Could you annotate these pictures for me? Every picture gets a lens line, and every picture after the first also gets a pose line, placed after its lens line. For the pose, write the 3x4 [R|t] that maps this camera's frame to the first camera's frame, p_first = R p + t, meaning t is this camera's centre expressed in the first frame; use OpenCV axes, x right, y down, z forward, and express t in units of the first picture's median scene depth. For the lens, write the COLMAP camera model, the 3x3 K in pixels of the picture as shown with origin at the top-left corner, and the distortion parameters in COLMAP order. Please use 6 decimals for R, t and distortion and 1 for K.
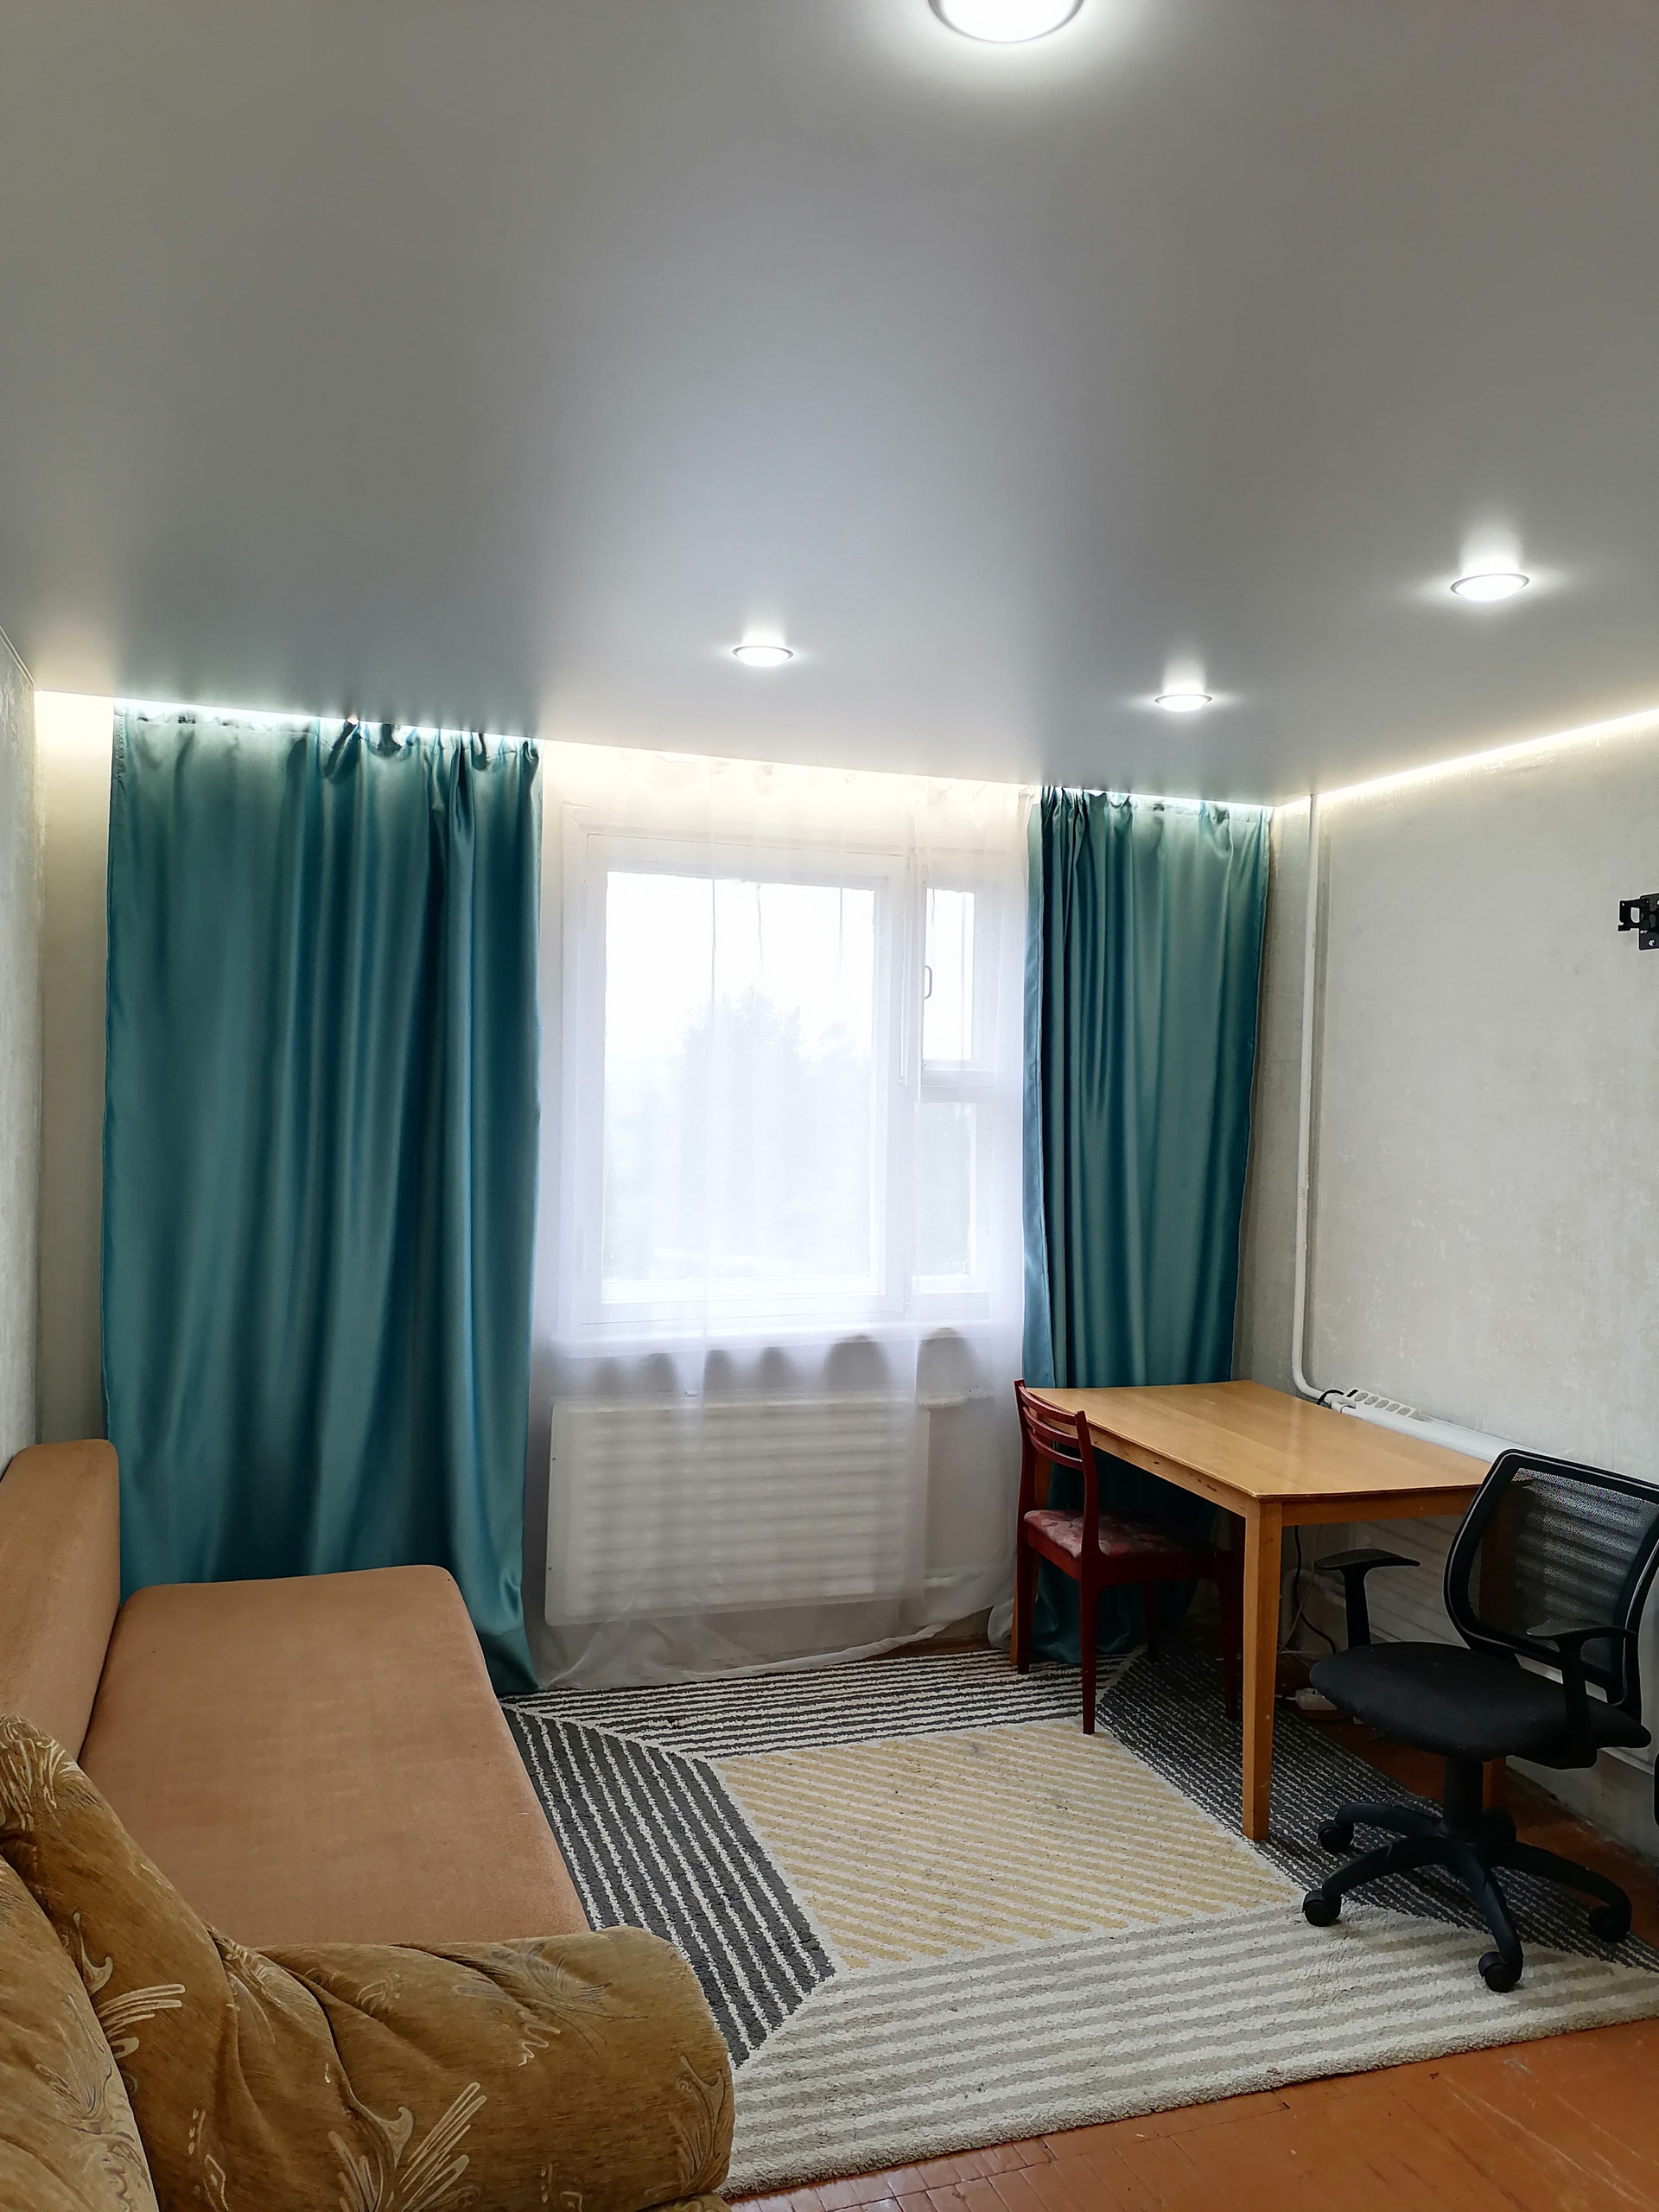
lens RADIAL K [[1662.1, 0, 826.3], [0, 1662.1, 1113.8], [0, 0, 1]] dist [0.002095, 0.002419]
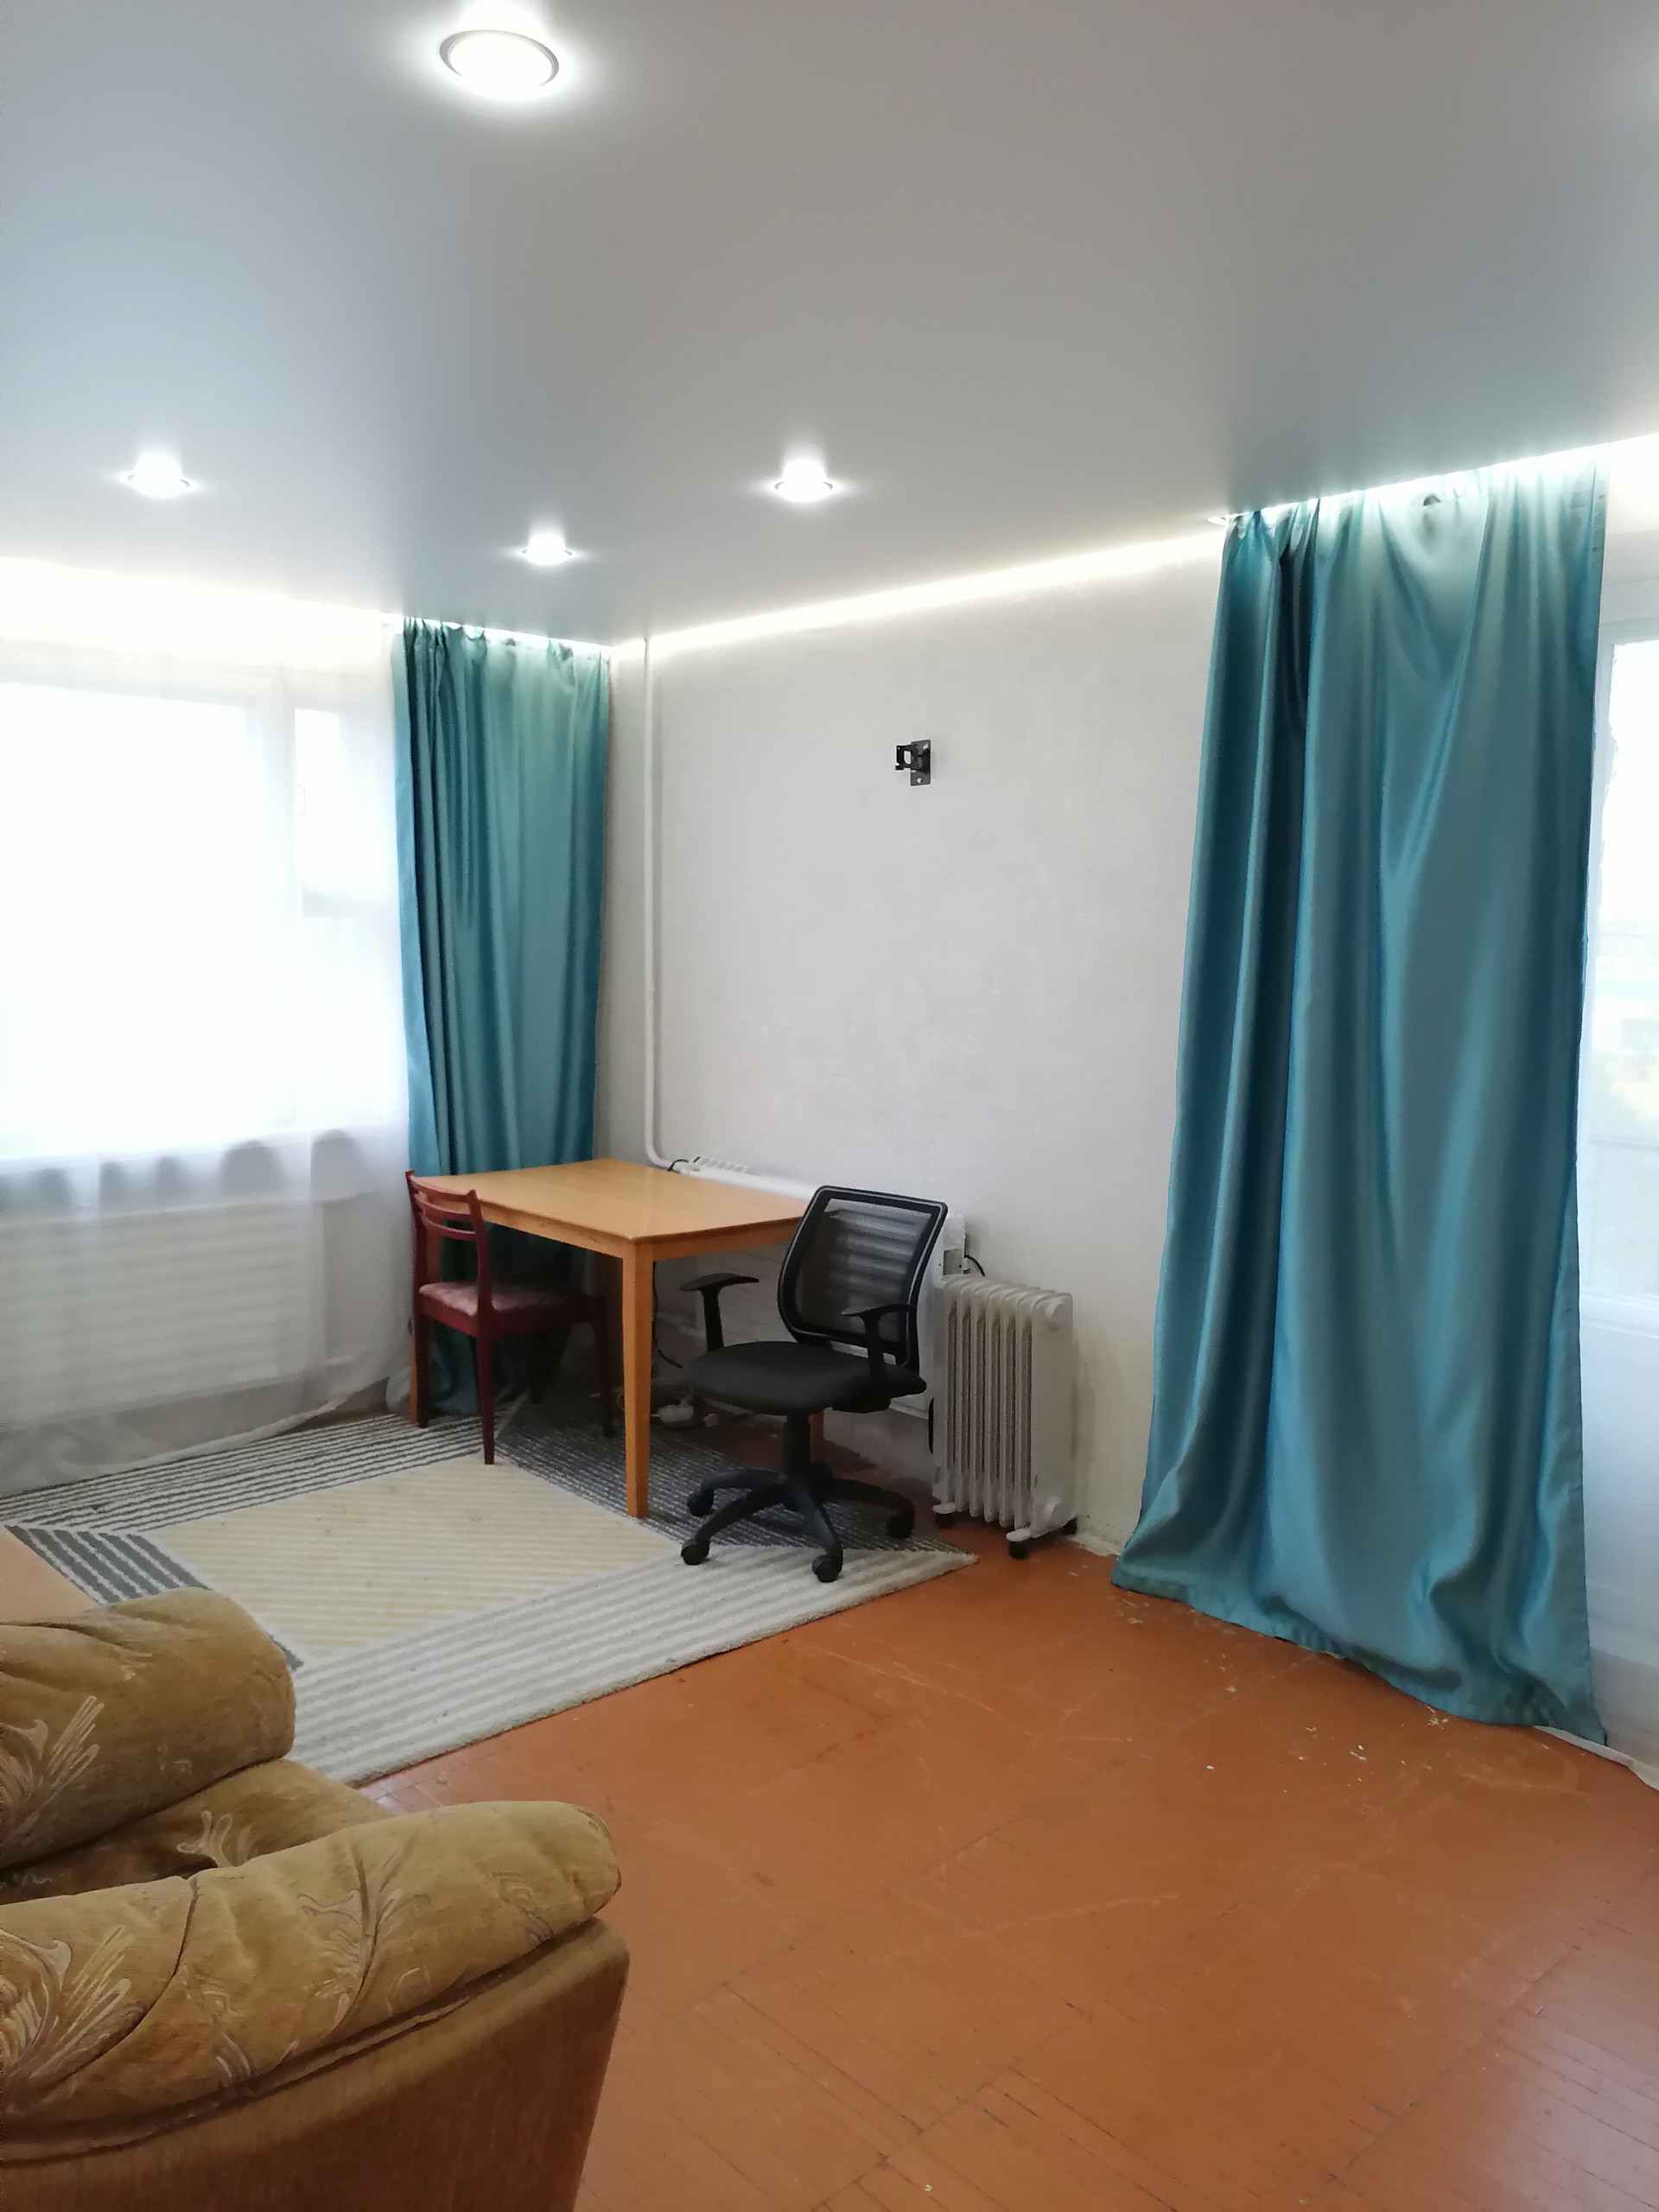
lens RADIAL K [[1662.1, 0, 832.6], [0, 1662.1, 1110.7], [0, 0, 1]] dist [0.002095, 0.002419]
pose [[0.915444, -0.058015, 0.398242, -0.077285], [0.017148, 0.994279, 0.105426, 0.012030], [-0.402080, -0.089683, 0.911202, -0.138708]]
